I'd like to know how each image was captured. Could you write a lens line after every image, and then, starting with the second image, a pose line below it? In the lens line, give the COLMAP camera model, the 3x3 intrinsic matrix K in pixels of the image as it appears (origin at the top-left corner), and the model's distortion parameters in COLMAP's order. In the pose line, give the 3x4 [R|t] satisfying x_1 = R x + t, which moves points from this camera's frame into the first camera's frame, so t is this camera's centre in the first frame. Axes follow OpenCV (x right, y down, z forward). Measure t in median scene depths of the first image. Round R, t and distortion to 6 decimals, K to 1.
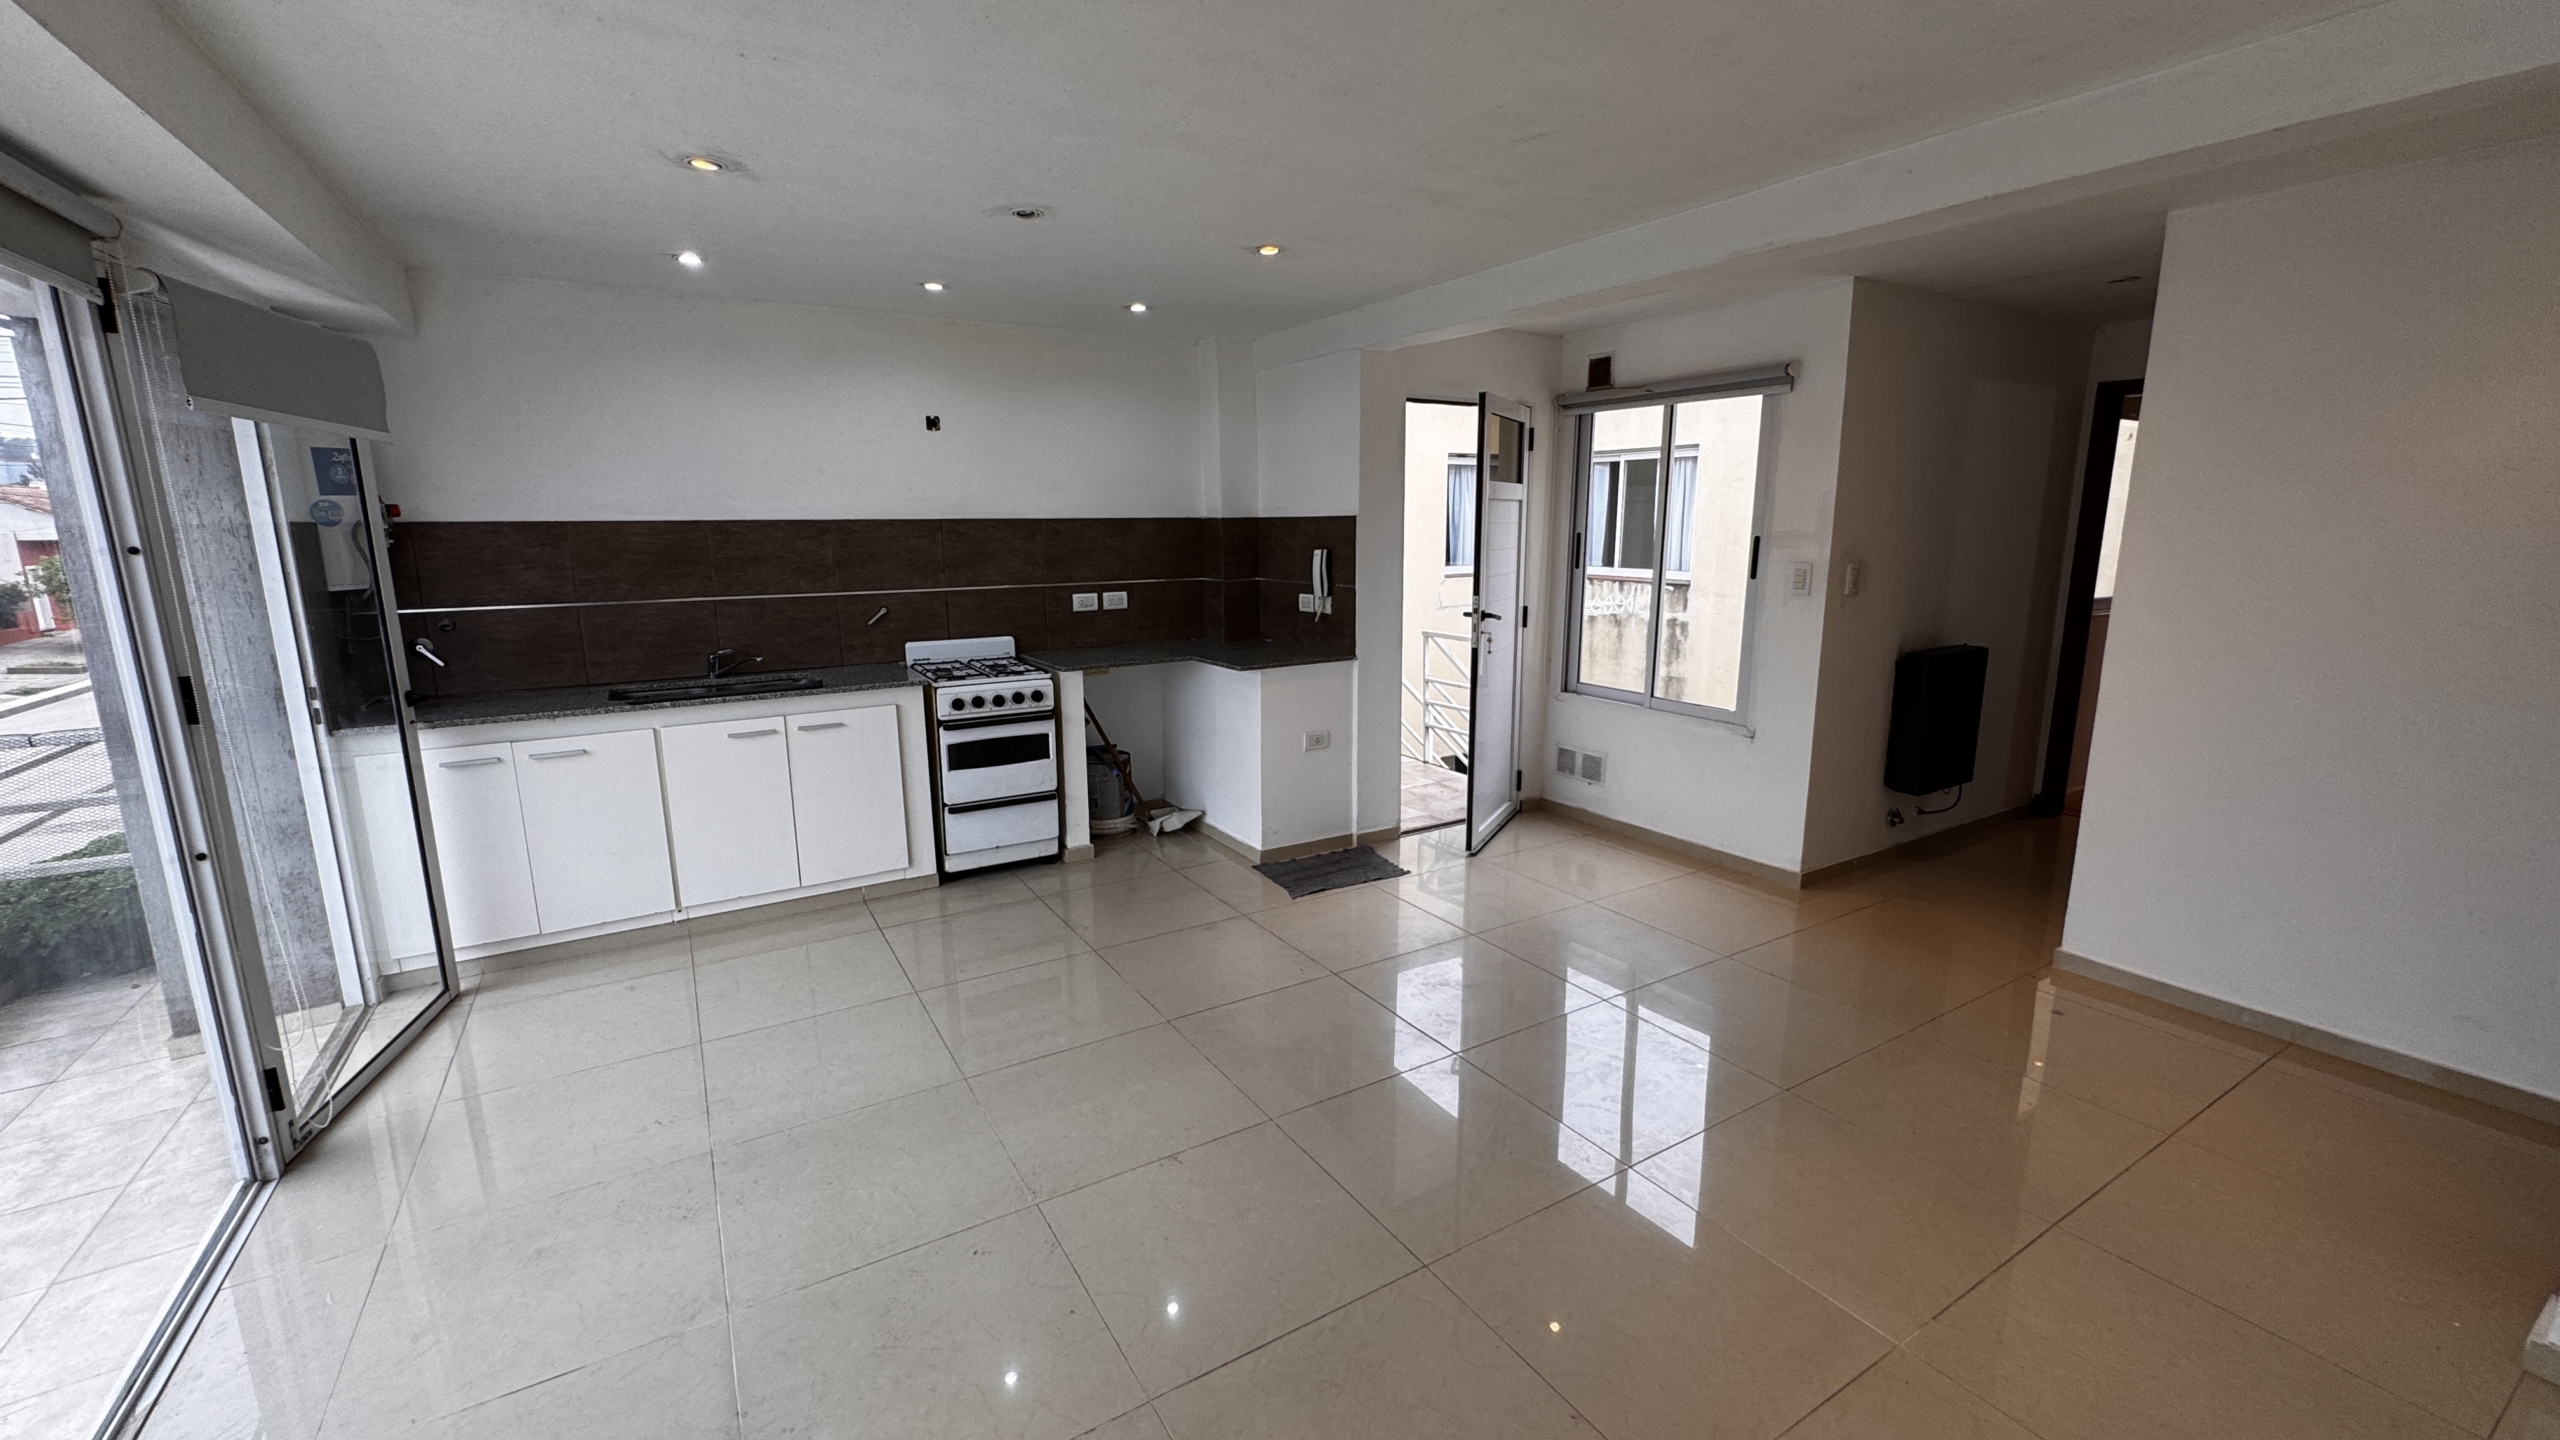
lens RADIAL K [[1018.4, 0, 1273.4], [0, 1018.4, 721.8], [0, 0, 1]] dist [-0.000577, 0.000332]
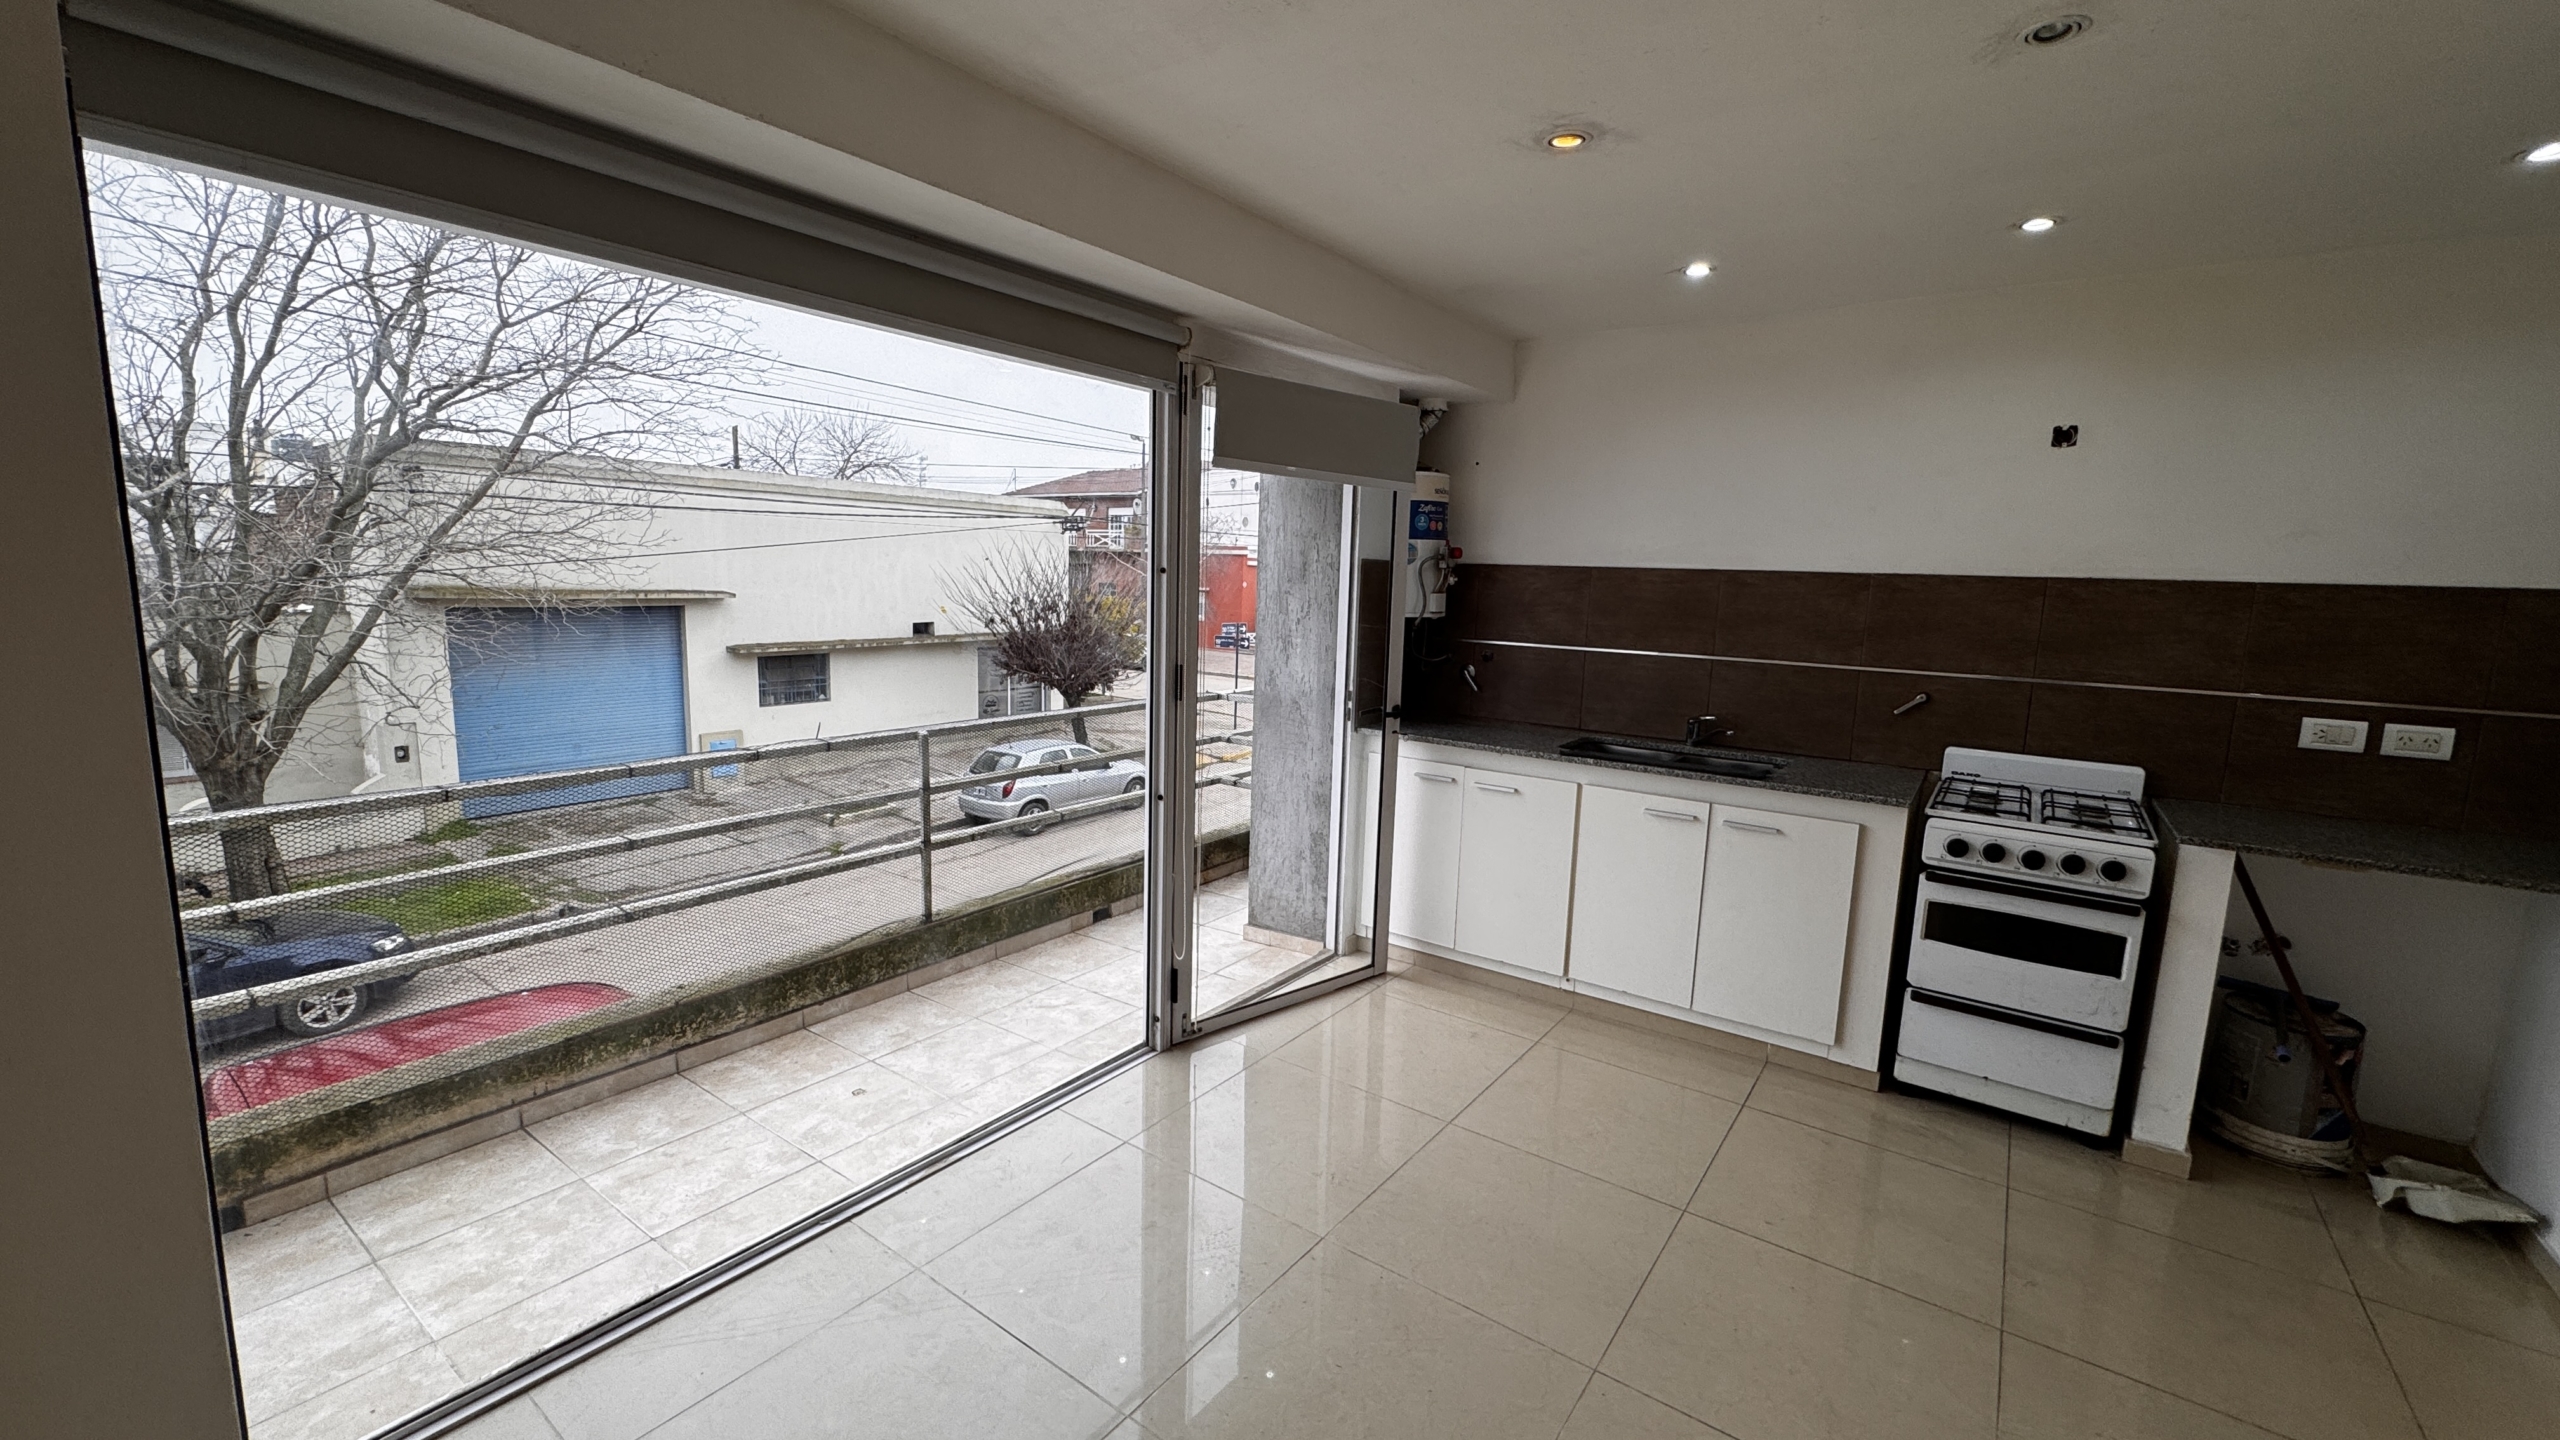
lens RADIAL K [[1018.4, 0, 1279.3], [0, 1018.4, 718.9], [0, 0, 1]] dist [-0.000577, 0.000332]
pose [[0.384623, 0.153149, -0.910281, 0.114192], [-0.211827, 0.974468, 0.074444, -0.054384], [0.898440, 0.164190, 0.407244, 0.307811]]
